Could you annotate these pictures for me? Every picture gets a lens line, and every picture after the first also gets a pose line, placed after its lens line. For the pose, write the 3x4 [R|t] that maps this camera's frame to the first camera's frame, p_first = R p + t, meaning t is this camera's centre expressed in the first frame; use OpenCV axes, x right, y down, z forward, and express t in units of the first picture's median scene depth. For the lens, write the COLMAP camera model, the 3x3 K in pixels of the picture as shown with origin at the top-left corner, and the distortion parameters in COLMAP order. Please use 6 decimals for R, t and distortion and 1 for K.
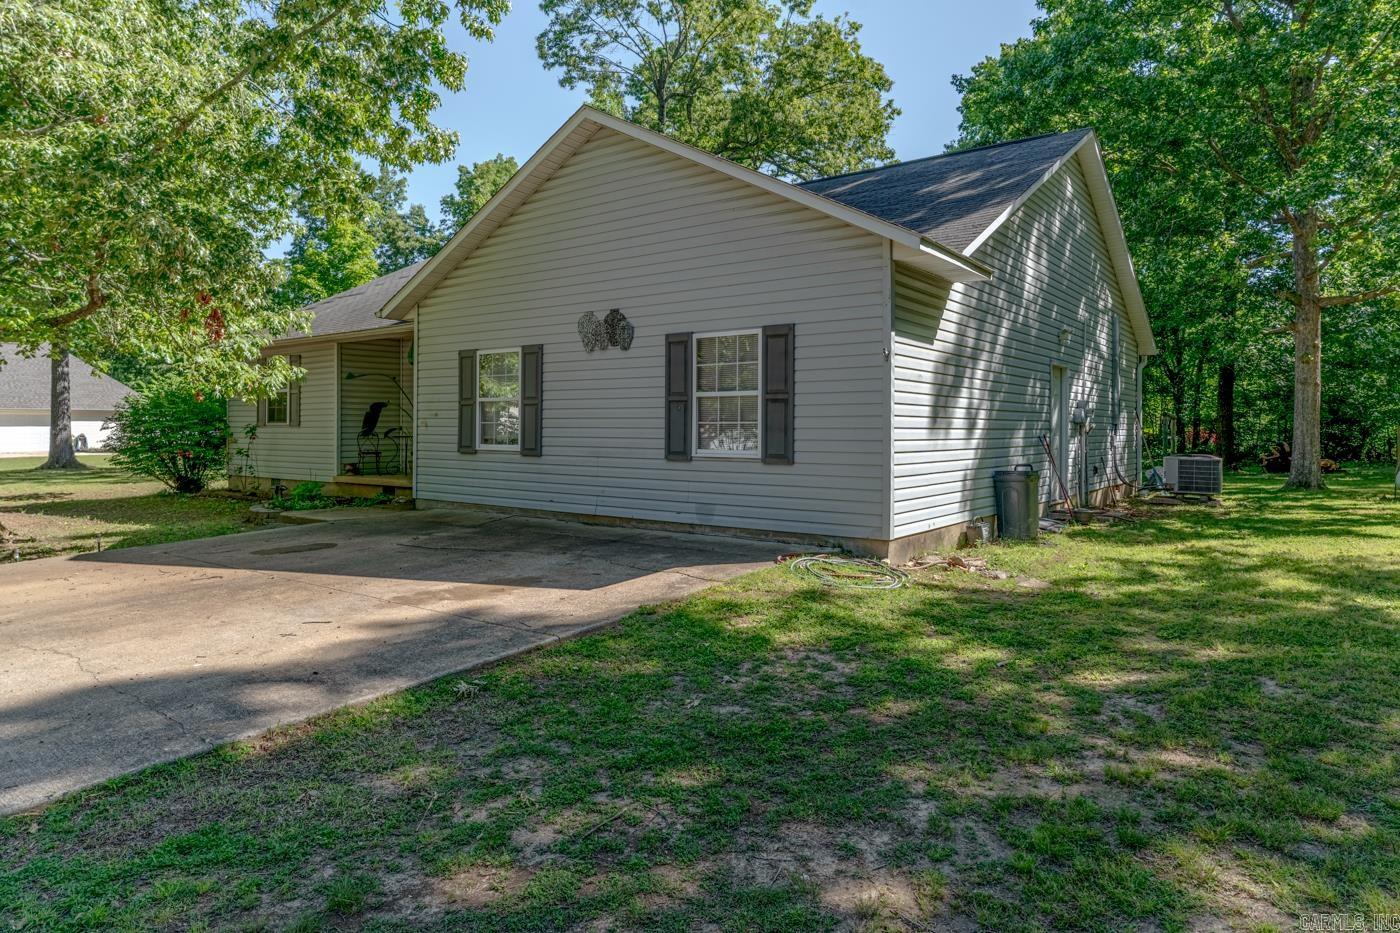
lens RADIAL K [[825.5, 0, 702.2], [0, 825.5, 433.2], [0, 0, 1]] dist [-0.004515, -0.001013]
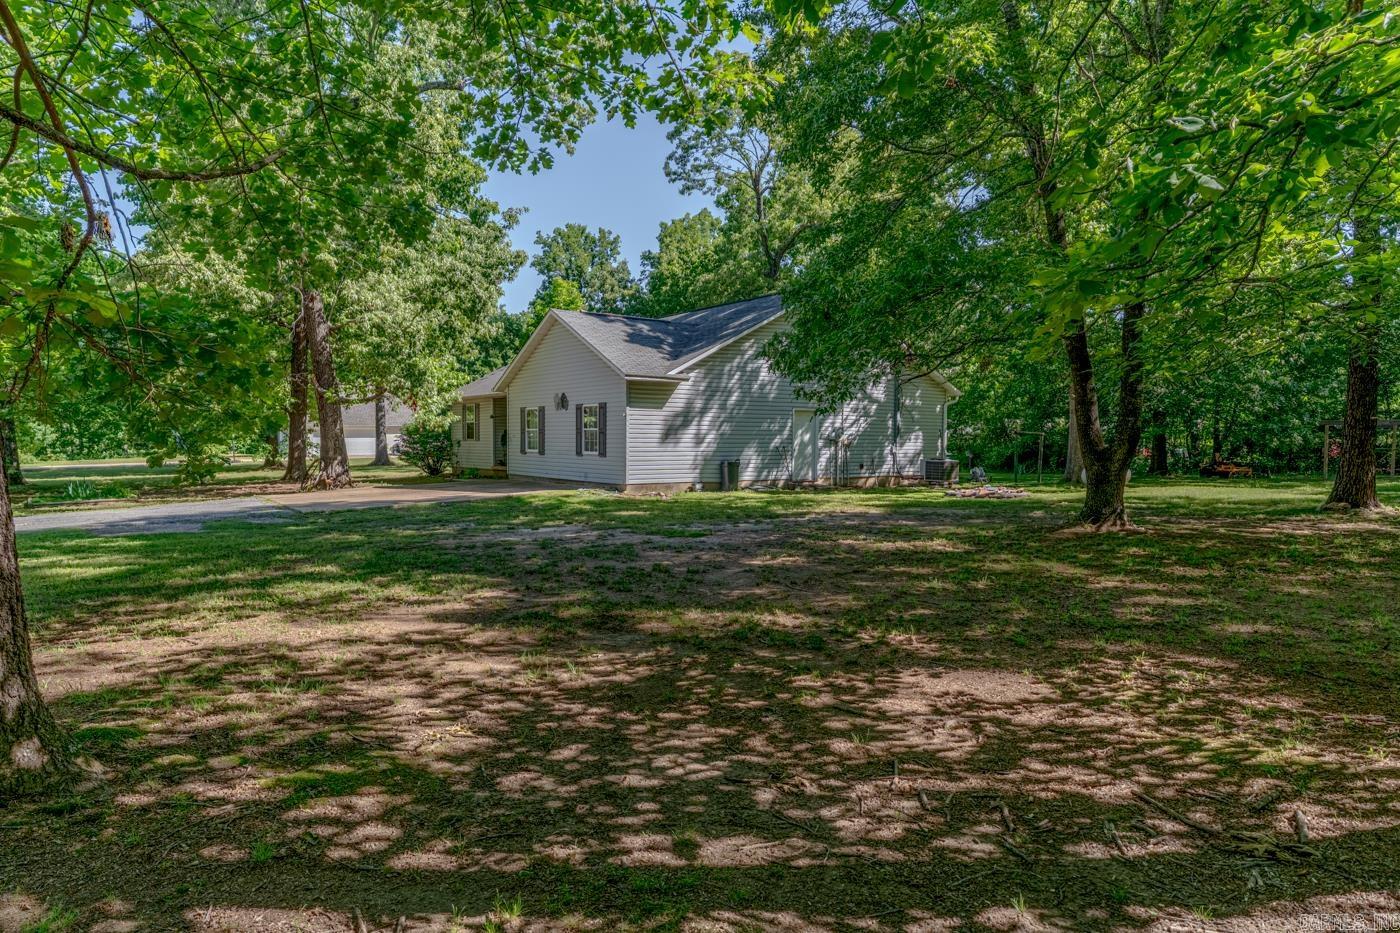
lens RADIAL K [[825.5, 0, 702.2], [0, 825.5, 433.2], [0, 0, 1]] dist [-0.004515, -0.001013]
pose [[0.954232, -0.006873, -0.298989, 0.422720], [0.004919, 0.999961, -0.007288, -0.006222], [0.299028, 0.005483, 0.954229, -0.492783]]
